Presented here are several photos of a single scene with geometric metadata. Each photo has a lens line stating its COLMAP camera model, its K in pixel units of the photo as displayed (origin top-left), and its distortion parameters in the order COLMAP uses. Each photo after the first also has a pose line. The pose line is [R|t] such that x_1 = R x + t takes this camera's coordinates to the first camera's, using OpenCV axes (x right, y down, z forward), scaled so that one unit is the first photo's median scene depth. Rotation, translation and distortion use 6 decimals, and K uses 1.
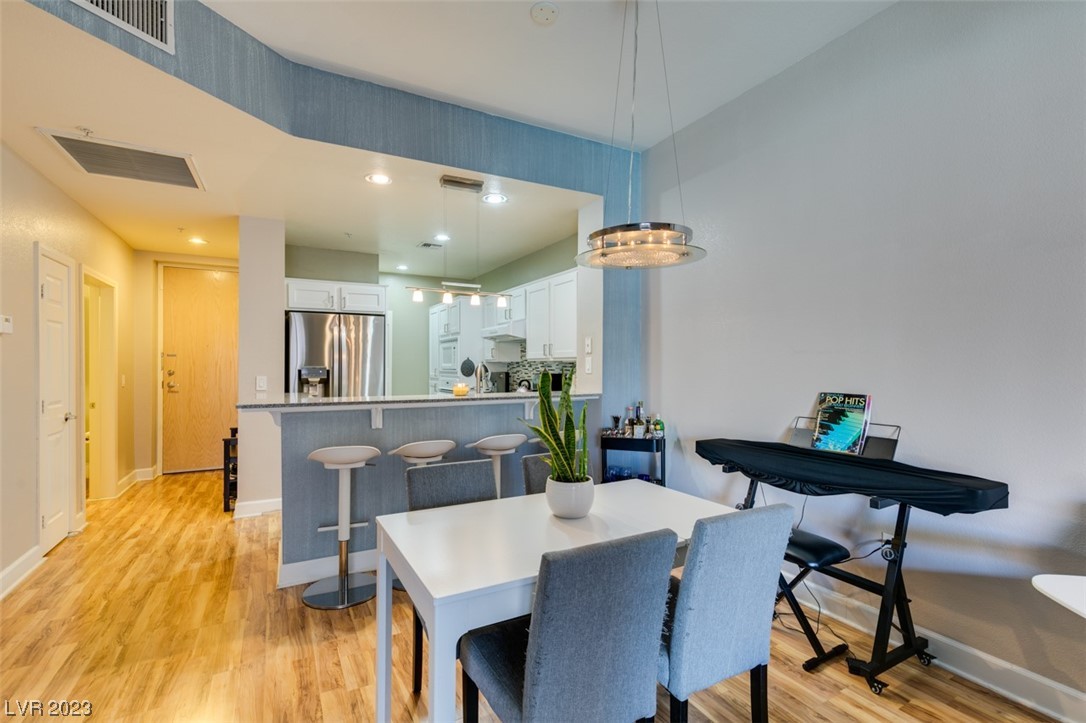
lens RADIAL K [[485.5, 0, 541.7], [0, 485.5, 366.0], [0, 0, 1]] dist [0.005623, -0.001099]
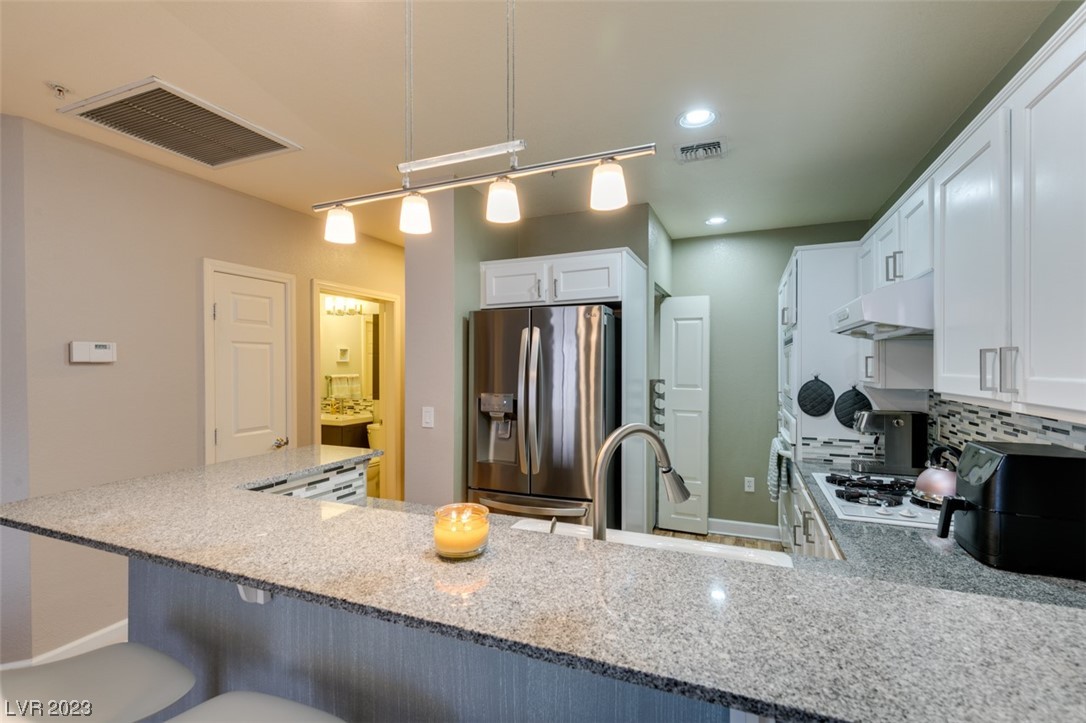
lens RADIAL K [[489.0, 0, 541.7], [0, 489.0, 365.4], [0, 0, 1]] dist [0.004624, -0.000354]
pose [[0.629844, -0.000603, -0.776721, 0.079449], [0.000939, 1.000000, -0.000015, -0.045111], [0.776721, -0.000720, 0.629844, 0.809347]]
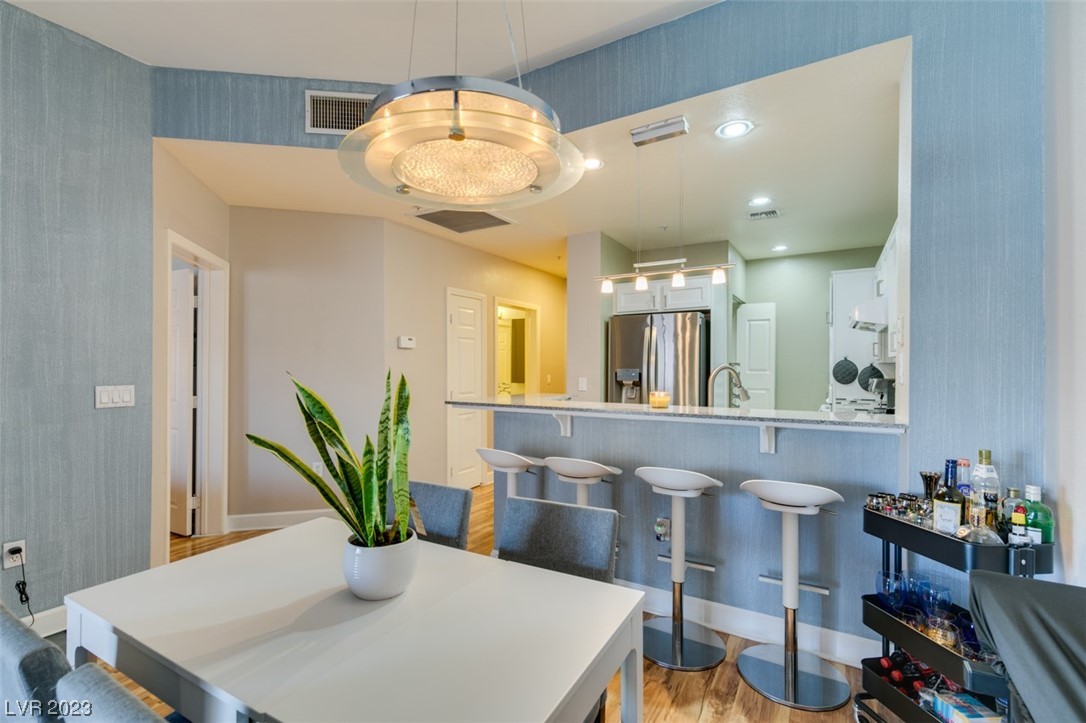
lens RADIAL K [[489.0, 0, 541.7], [0, 489.0, 365.4], [0, 0, 1]] dist [0.004624, -0.000354]
pose [[0.513948, -0.003243, -0.857815, 0.377429], [-0.001813, 0.999987, -0.004866, -0.001767], [0.857819, 0.004056, 0.513936, 0.418753]]
